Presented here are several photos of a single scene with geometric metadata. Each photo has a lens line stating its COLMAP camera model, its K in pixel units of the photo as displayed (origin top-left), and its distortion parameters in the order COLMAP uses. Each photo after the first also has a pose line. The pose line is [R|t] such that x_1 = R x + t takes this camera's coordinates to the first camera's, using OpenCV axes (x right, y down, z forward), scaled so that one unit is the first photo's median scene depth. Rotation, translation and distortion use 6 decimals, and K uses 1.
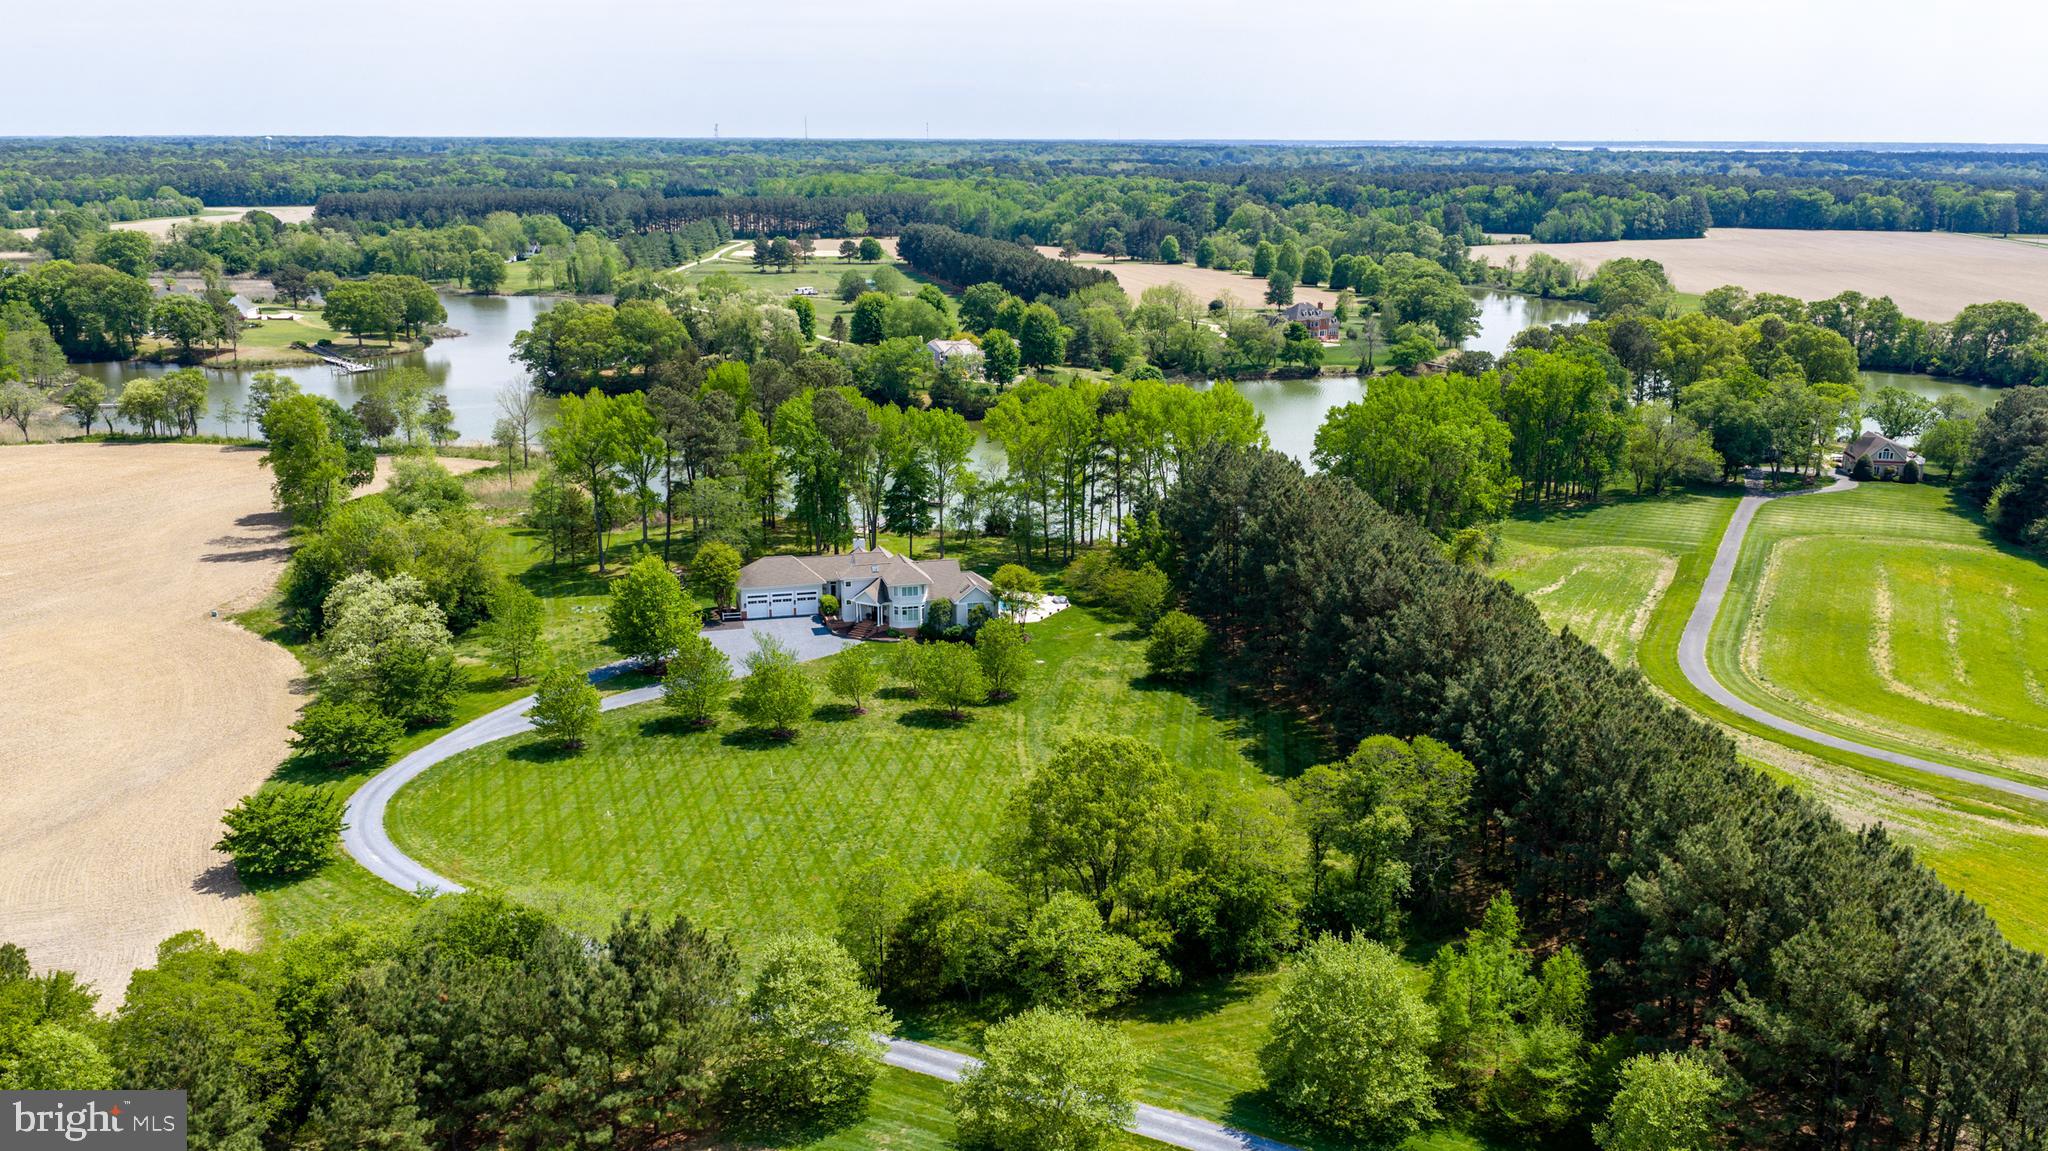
lens RADIAL K [[1661.7, 0, 1015.0], [0, 1661.7, 580.9], [0, 0, 1]] dist [0.004210, -0.034506]
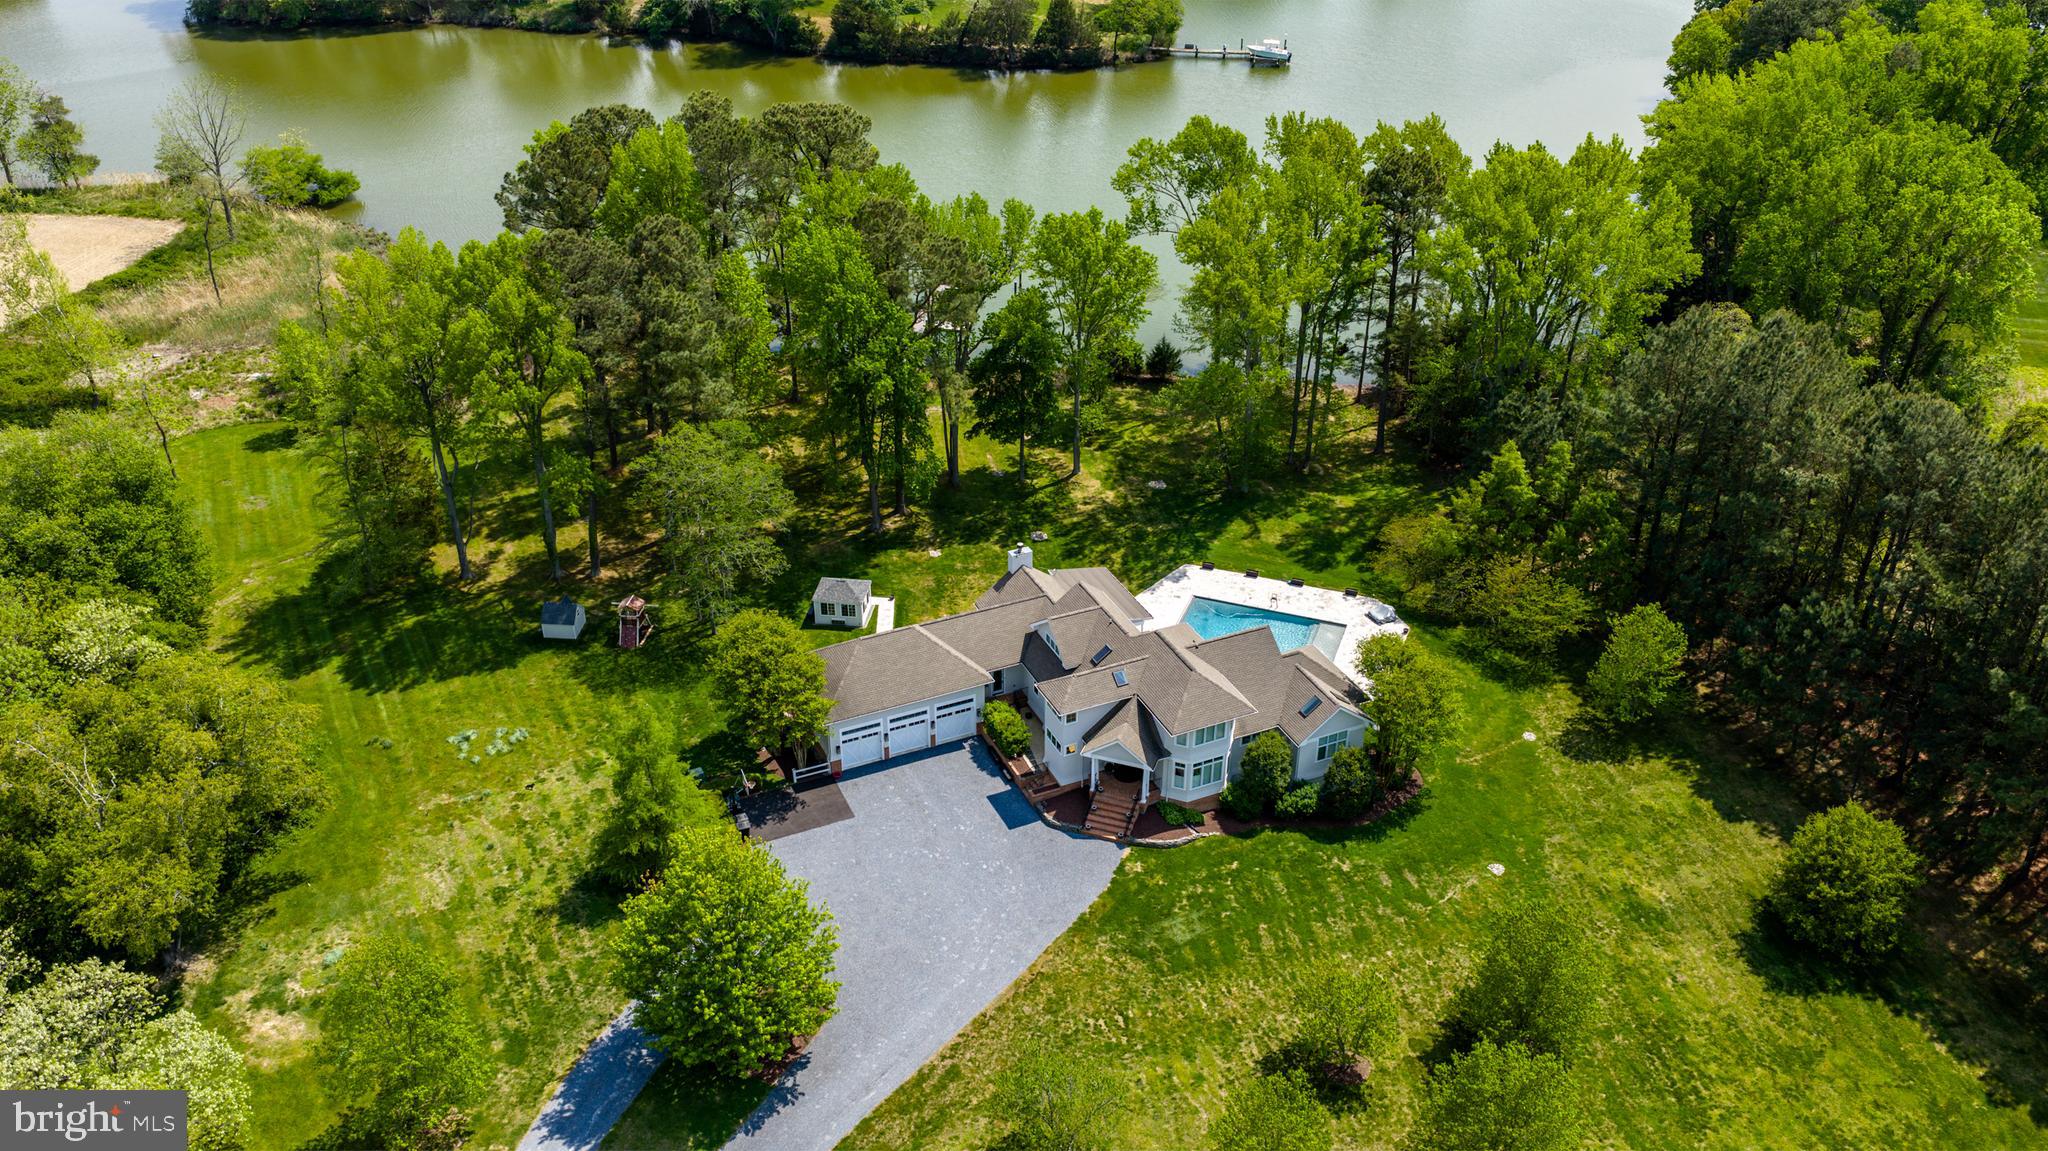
lens RADIAL K [[1661.7, 0, 1015.0], [0, 1661.7, 580.9], [0, 0, 1]] dist [0.004210, -0.034506]
pose [[0.984760, -0.083461, 0.152584, -0.181507], [0.035199, 0.954819, 0.295097, -0.173647], [-0.170319, -0.285229, 0.943205, 0.546436]]
